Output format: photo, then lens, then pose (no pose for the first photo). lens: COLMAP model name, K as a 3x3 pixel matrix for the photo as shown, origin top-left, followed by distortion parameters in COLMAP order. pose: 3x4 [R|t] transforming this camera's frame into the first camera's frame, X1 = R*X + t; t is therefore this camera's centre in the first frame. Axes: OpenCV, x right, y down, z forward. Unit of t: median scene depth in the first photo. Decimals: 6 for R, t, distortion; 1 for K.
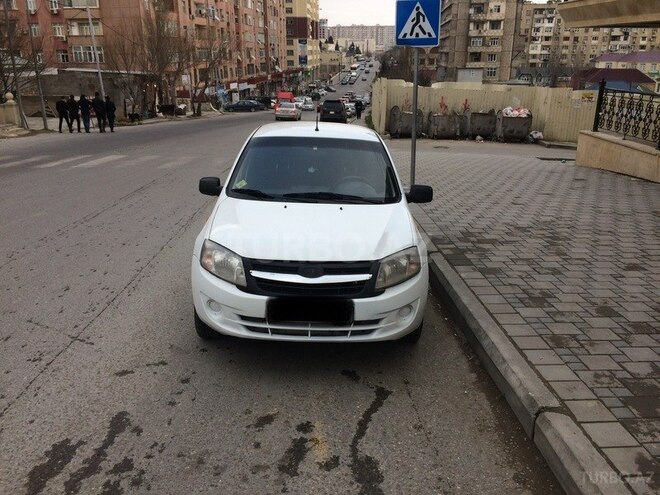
lens RADIAL K [[564.0, 0, 328.1], [0, 564.0, 249.0], [0, 0, 1]] dist [0.082692, -0.108223]
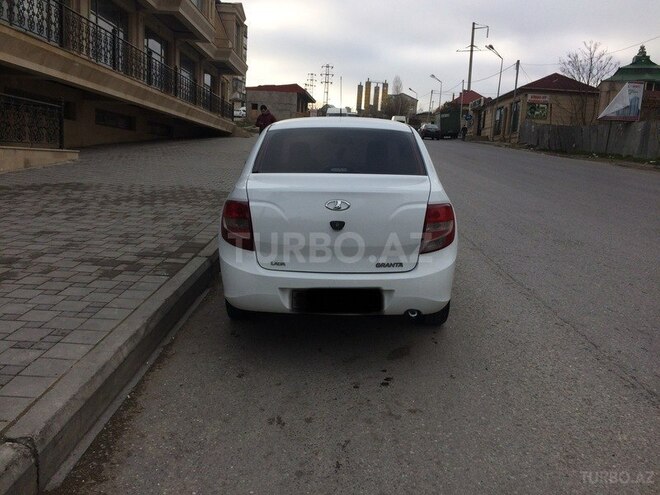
lens RADIAL K [[564.0, 0, 329.2], [0, 564.0, 251.8], [0, 0, 1]] dist [0.082692, -0.108223]
pose [[-0.998221, -0.054531, 0.024108, -0.033145], [-0.036742, 0.881060, 0.471575, -0.447085], [-0.046956, 0.469850, -0.881496, 1.857607]]
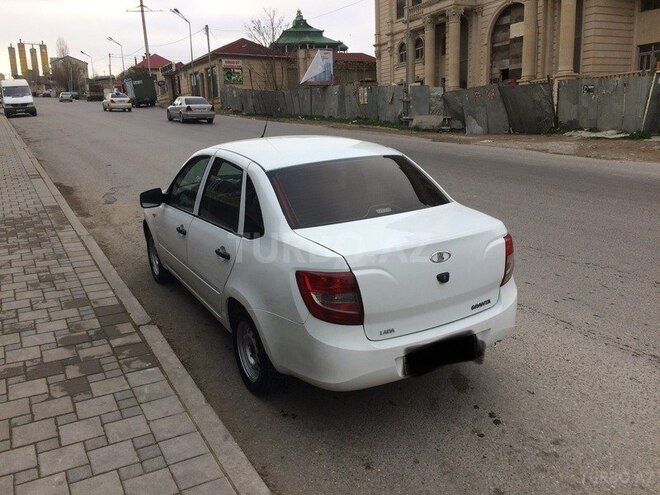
lens RADIAL K [[564.0, 0, 330.4], [0, 564.0, 247.6], [0, 0, 1]] dist [0.082692, -0.108223]
pose [[-0.873823, 0.132768, -0.467766, 0.320326], [-0.124105, 0.869241, 0.478559, -0.470513], [0.470139, 0.476228, -0.743086, 1.673659]]
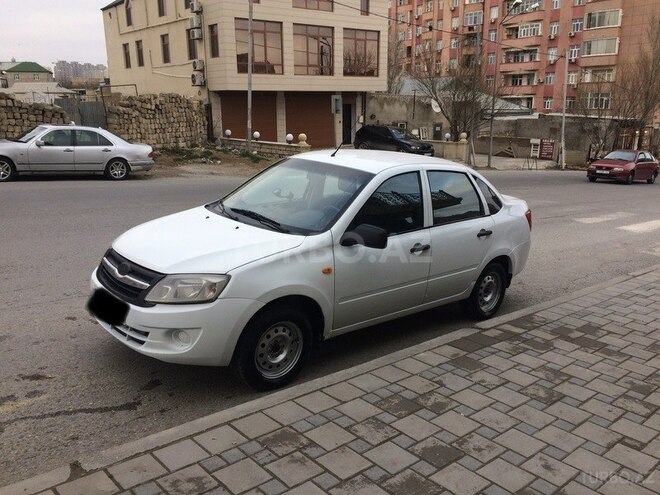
lens RADIAL K [[564.0, 0, 326.6], [0, 564.0, 248.5], [0, 0, 1]] dist [0.082692, -0.108223]
pose [[0.658715, 0.185746, -0.729105, 0.620557], [-0.241564, 0.969956, 0.028862, -0.075132], [0.712560, 0.157113, 0.683793, 0.333042]]
